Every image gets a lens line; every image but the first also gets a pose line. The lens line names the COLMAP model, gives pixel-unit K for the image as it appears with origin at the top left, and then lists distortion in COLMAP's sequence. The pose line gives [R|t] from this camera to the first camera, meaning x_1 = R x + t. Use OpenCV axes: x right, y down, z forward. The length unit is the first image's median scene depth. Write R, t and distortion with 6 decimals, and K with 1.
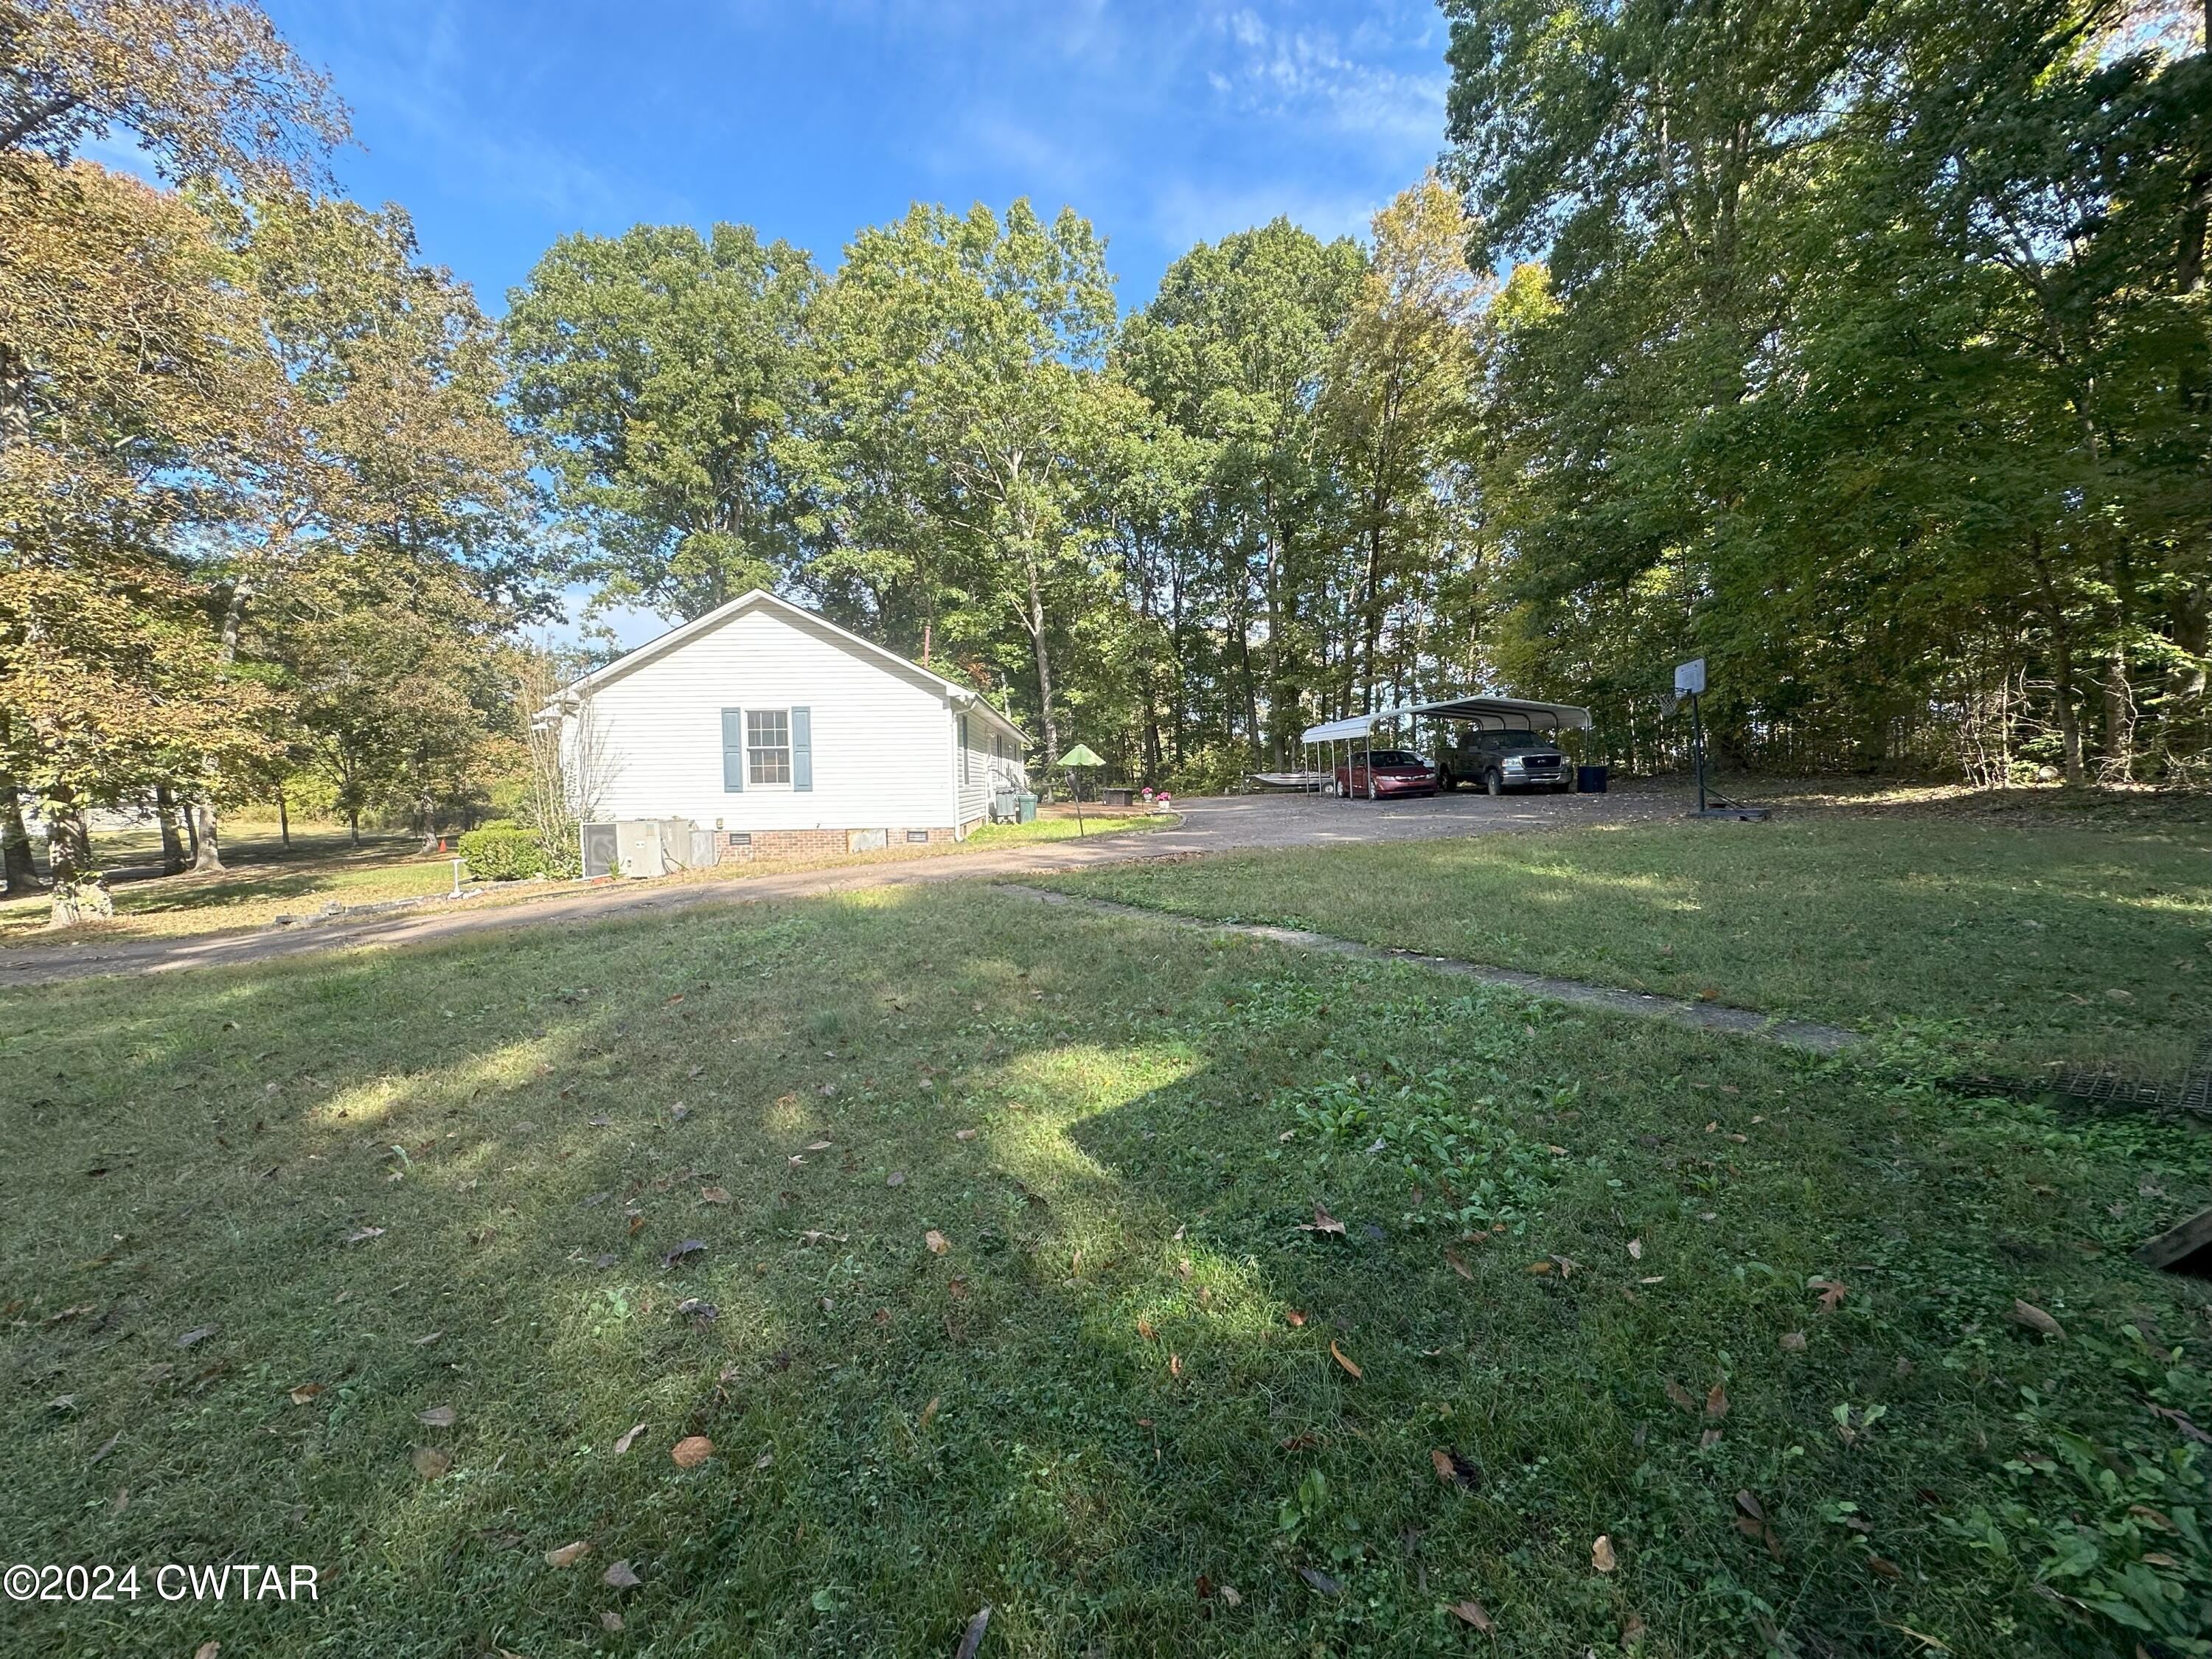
lens RADIAL K [[903.7, 0, 1103.5], [0, 903.7, 829.3], [0, 0, 1]] dist [-0.001592, -0.000305]
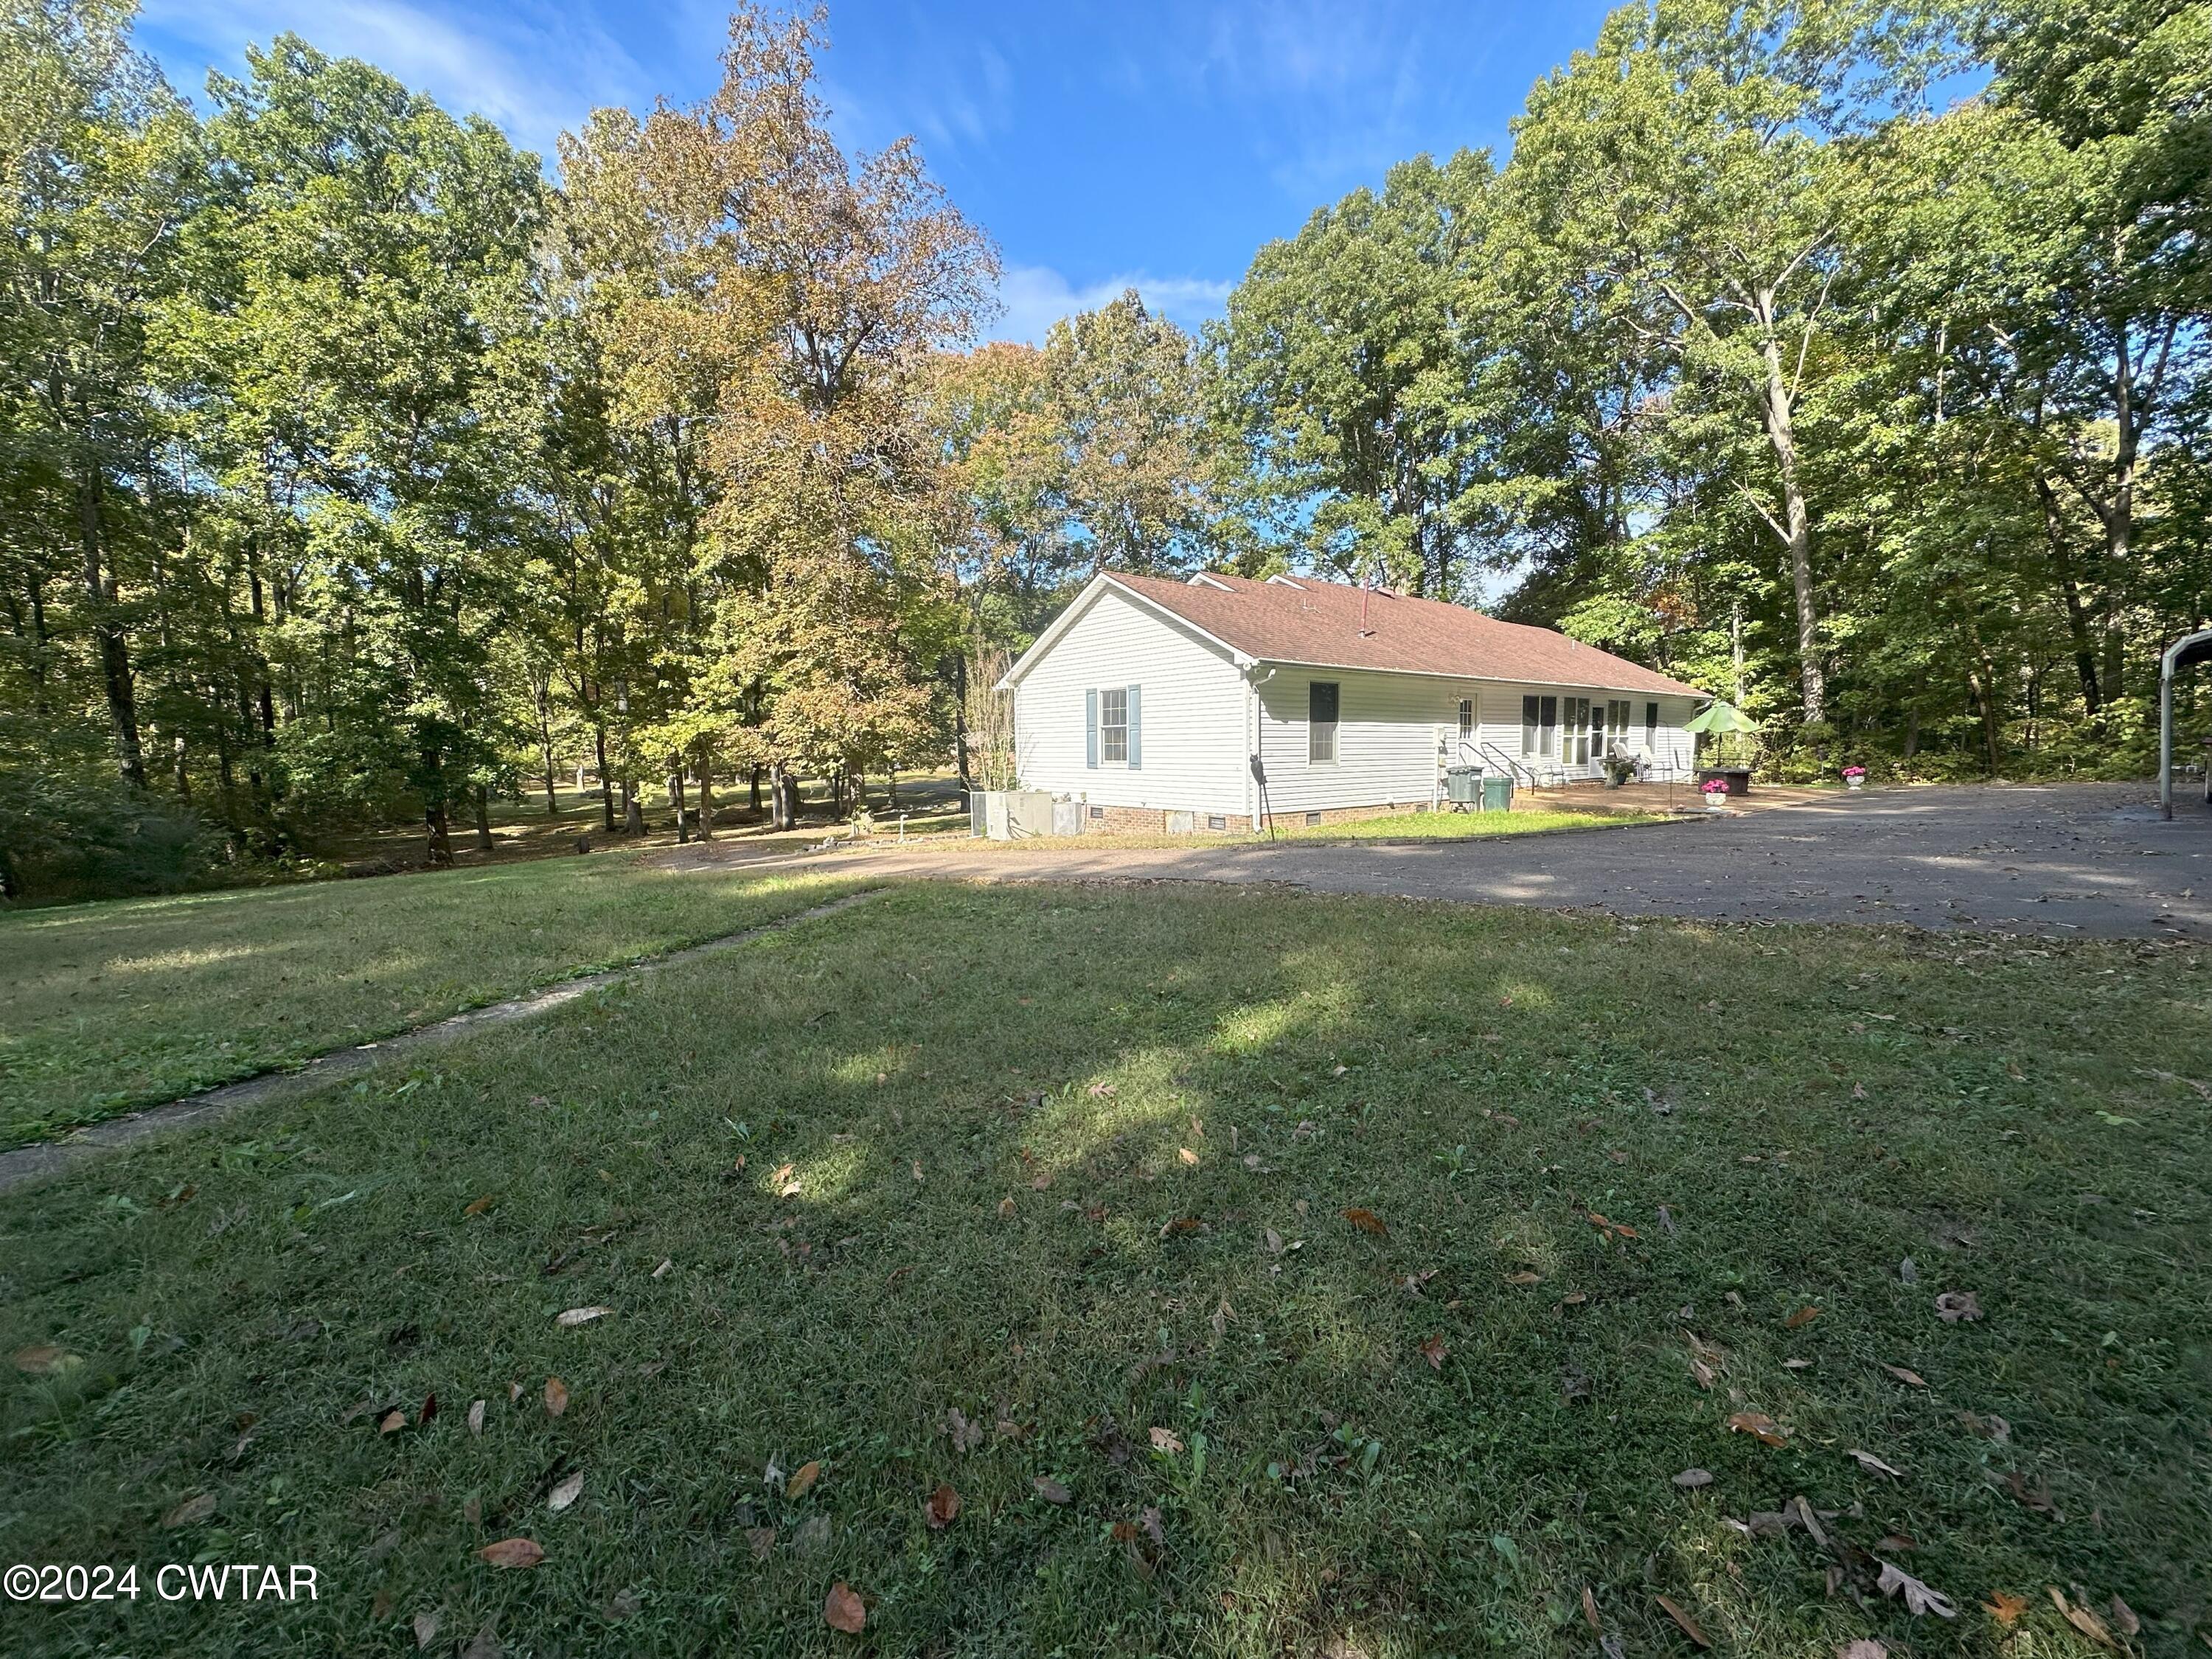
lens RADIAL K [[903.7, 0, 1103.6], [0, 903.7, 830.1], [0, 0, 1]] dist [-0.001592, -0.000305]
pose [[0.603835, 0.077721, -0.793312, 0.217113], [-0.040964, 0.996946, 0.066491, -0.019477], [0.796056, -0.007652, 0.605174, 0.175999]]
